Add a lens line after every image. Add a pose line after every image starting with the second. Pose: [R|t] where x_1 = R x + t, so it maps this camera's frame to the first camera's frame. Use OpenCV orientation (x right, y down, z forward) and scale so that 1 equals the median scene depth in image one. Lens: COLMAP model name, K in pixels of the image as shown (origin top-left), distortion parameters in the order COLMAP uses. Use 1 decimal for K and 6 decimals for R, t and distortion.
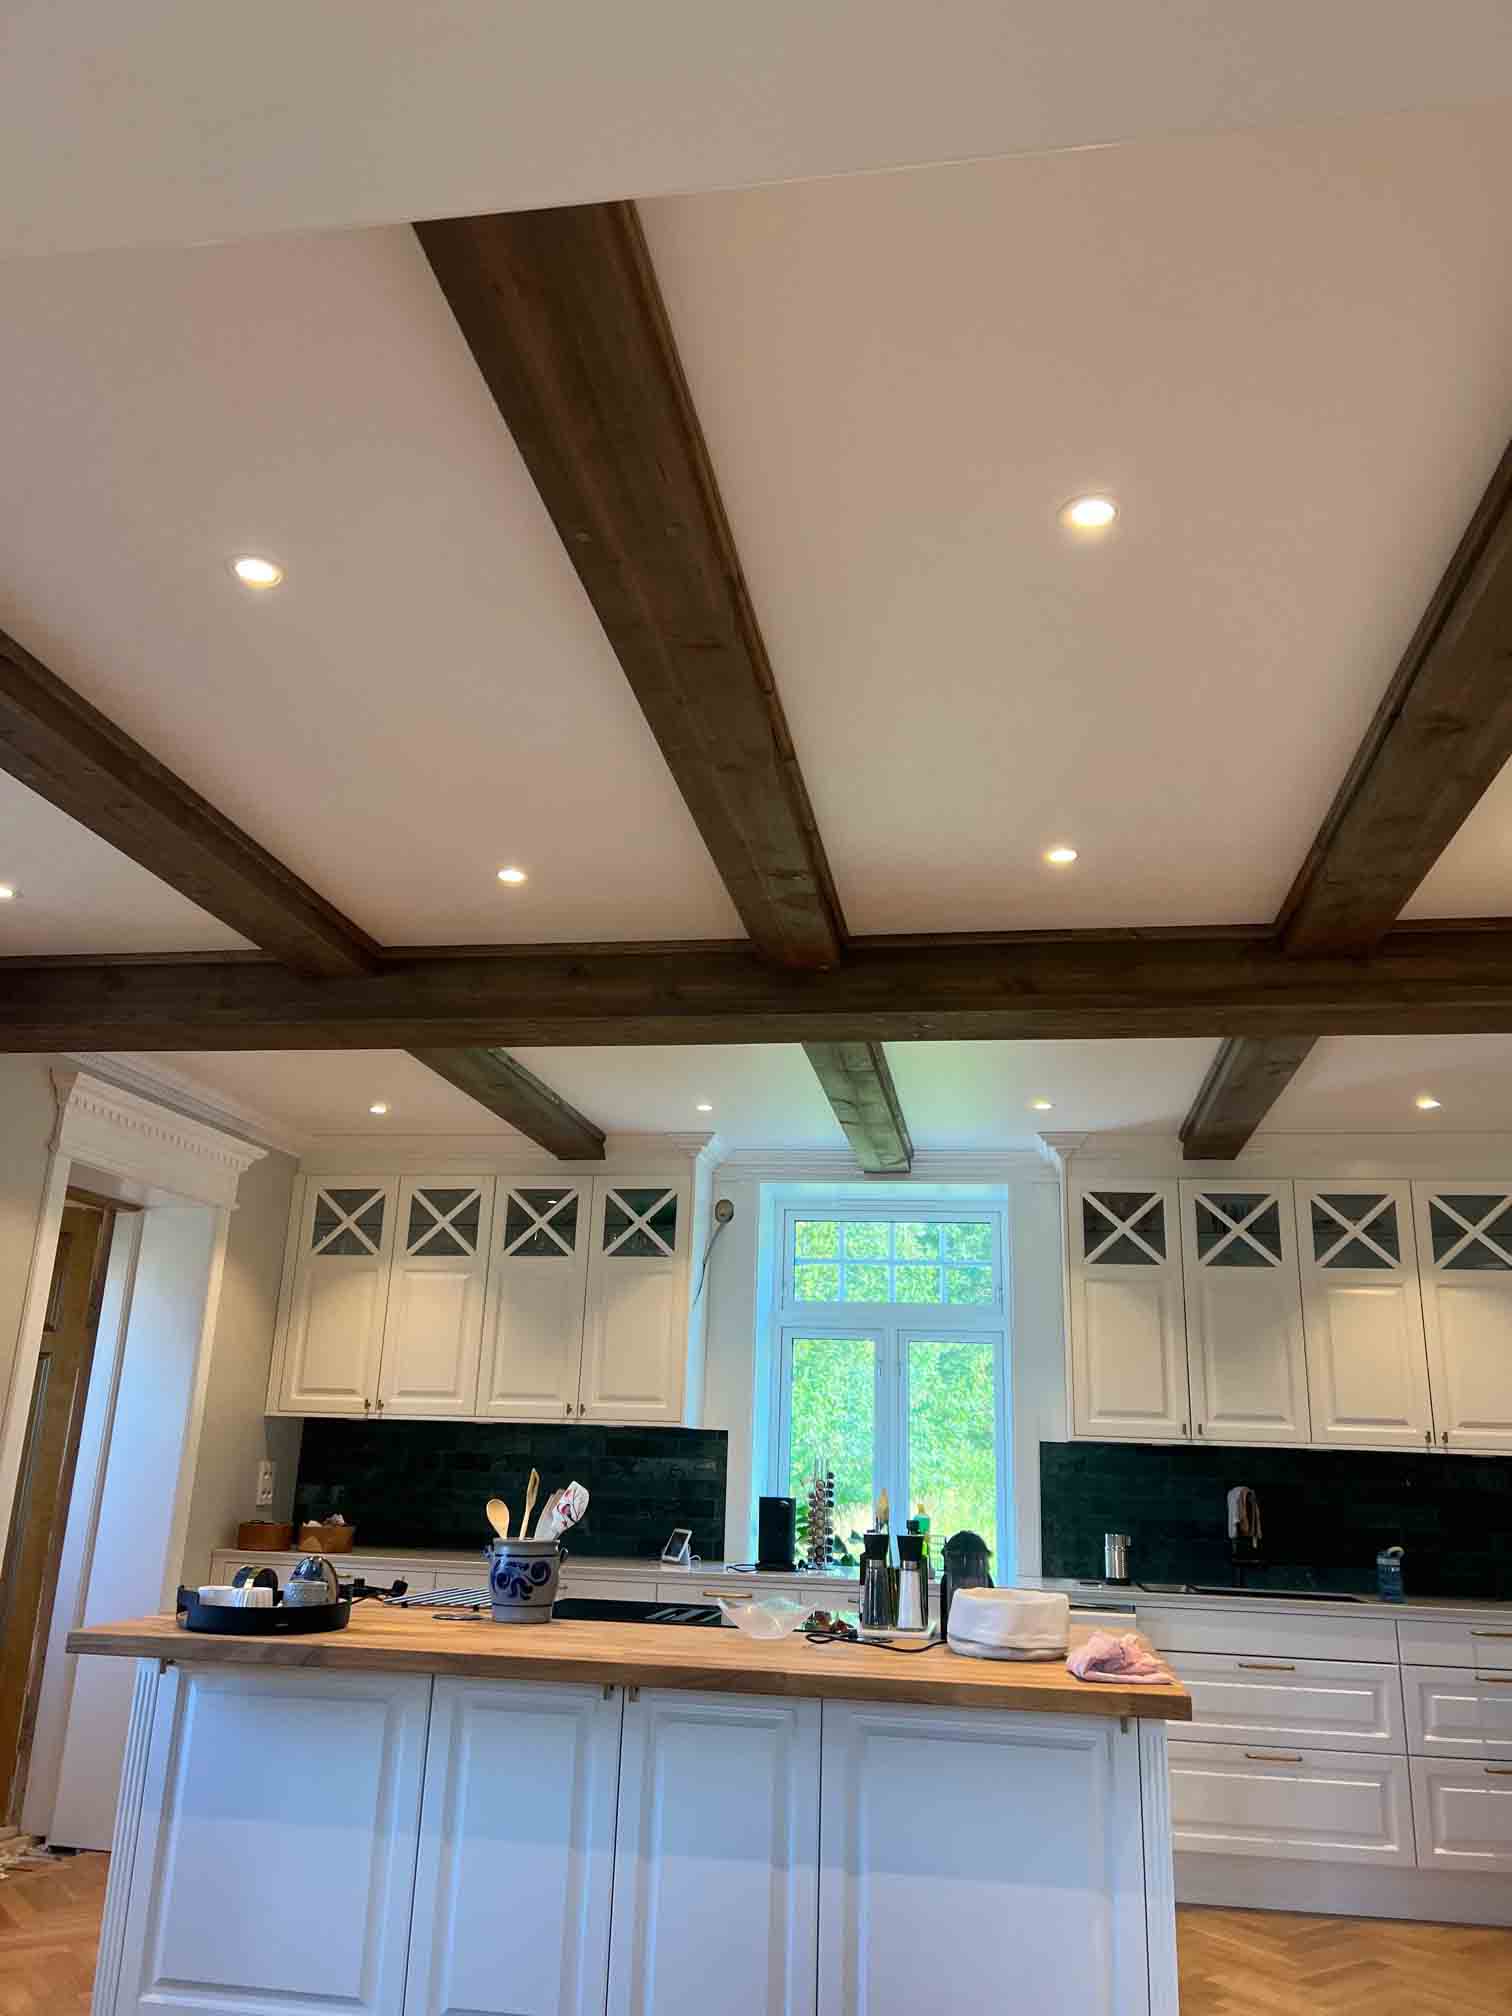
lens RADIAL K [[1510.6, 0, 756.0], [0, 1510.6, 1008.0], [0, 0, 1]] dist [-0.004212, -0.001509]
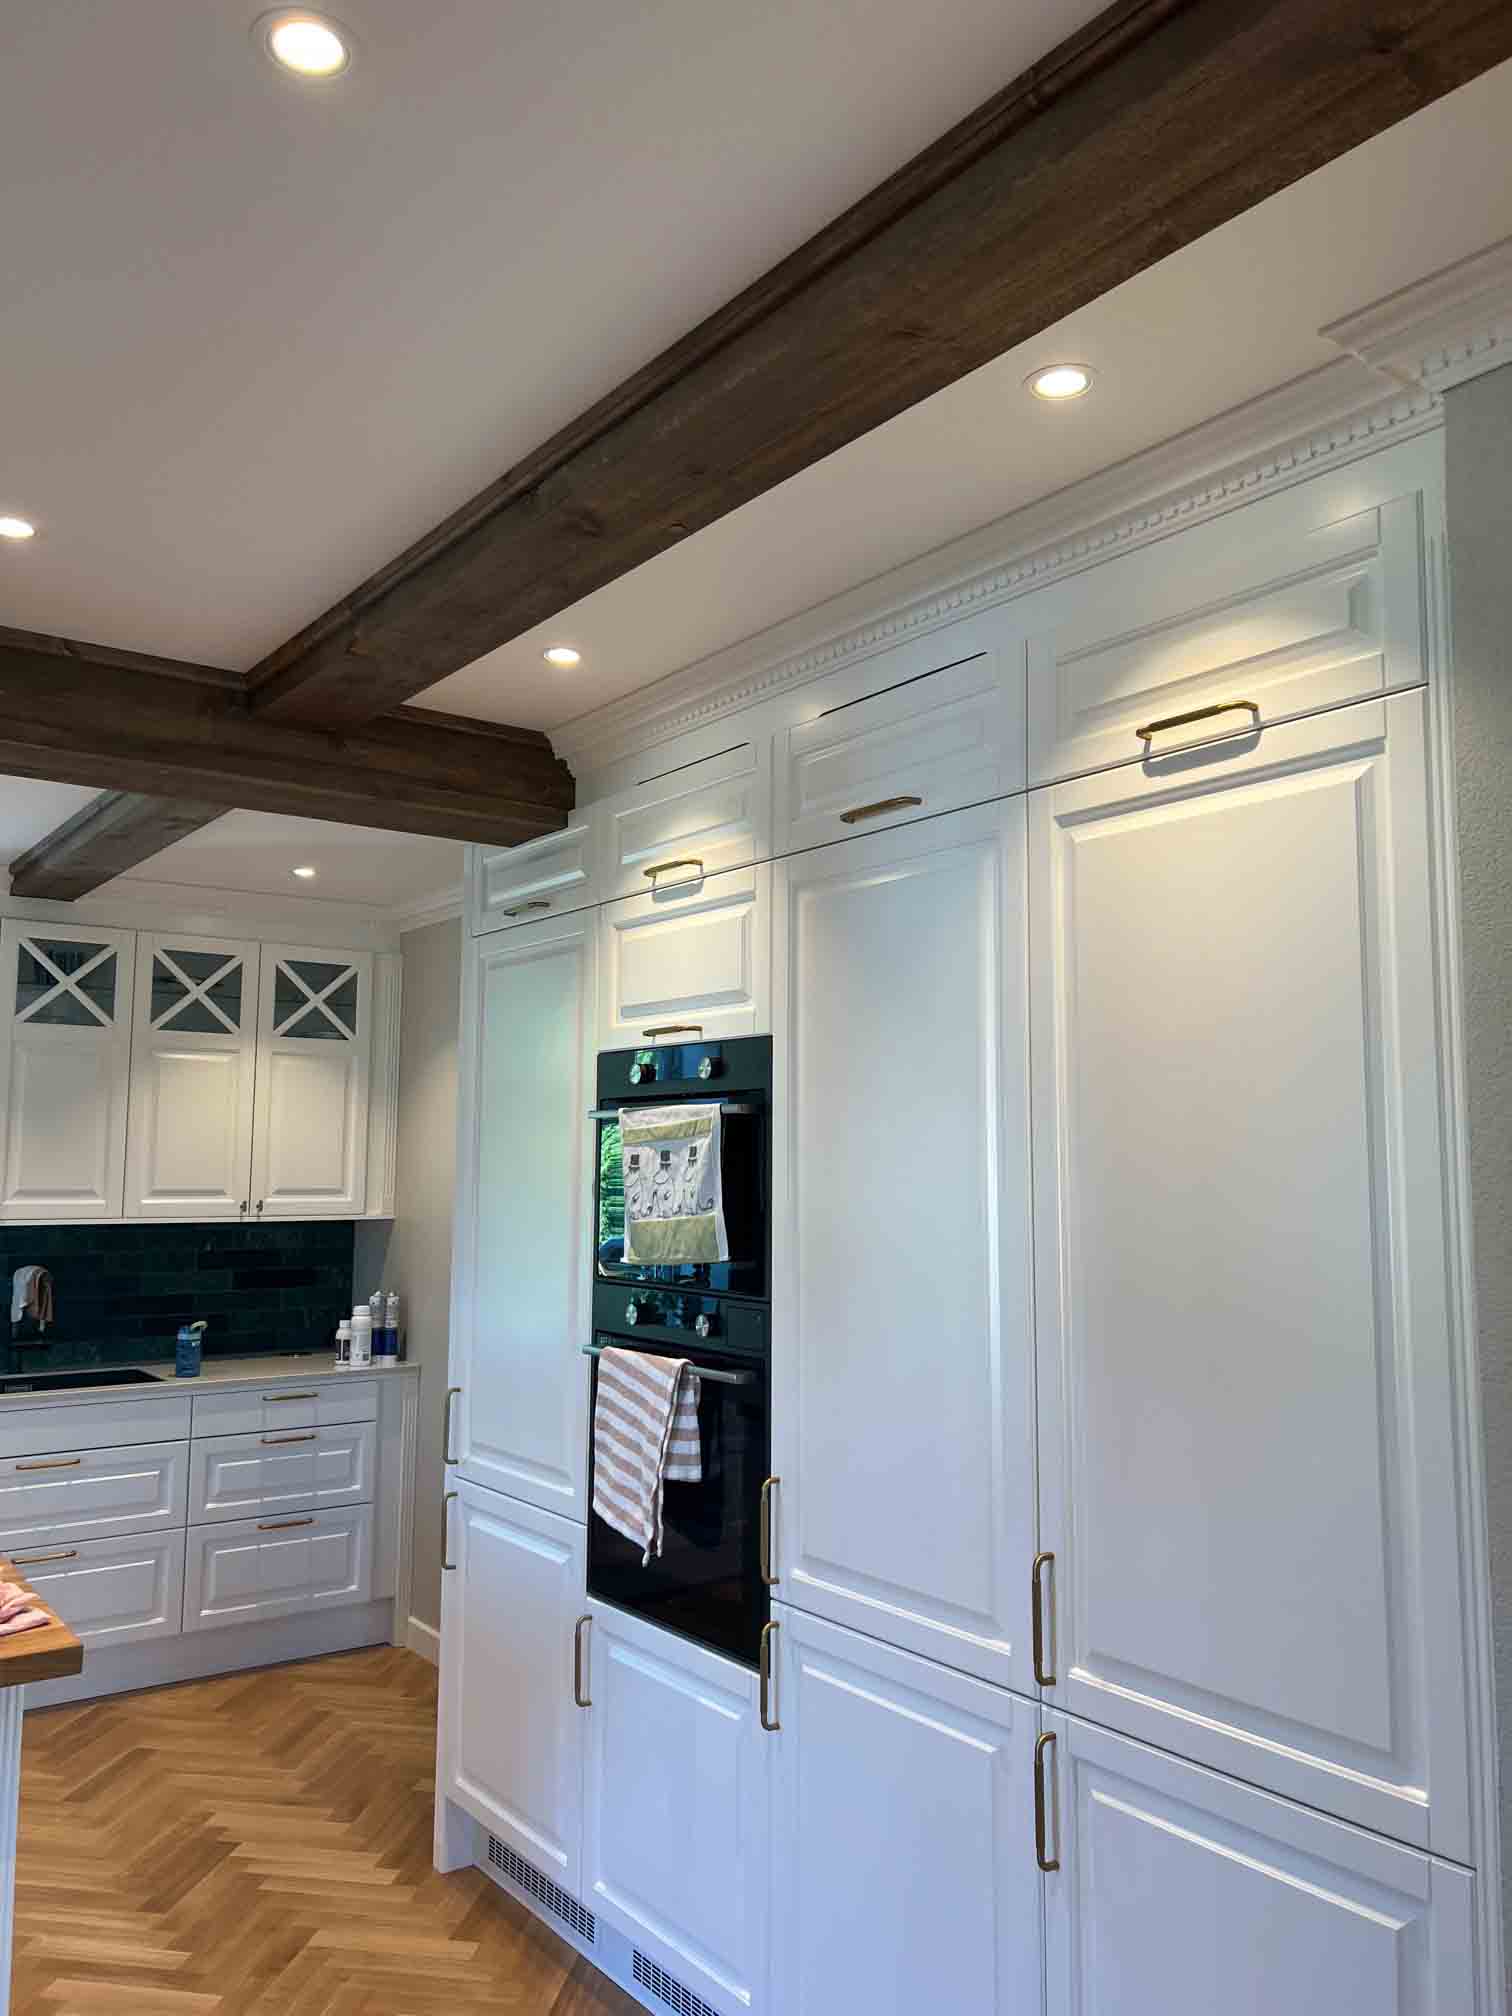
lens RADIAL K [[1511.7, 0, 756.0], [0, 1511.7, 1008.0], [0, 0, 1]] dist [0.002373, 0.001430]
pose [[0.697031, 0.049746, 0.715313, -0.027203], [-0.191728, 0.974197, 0.119079, -0.019238], [-0.690932, -0.220147, 0.688584, 0.129149]]
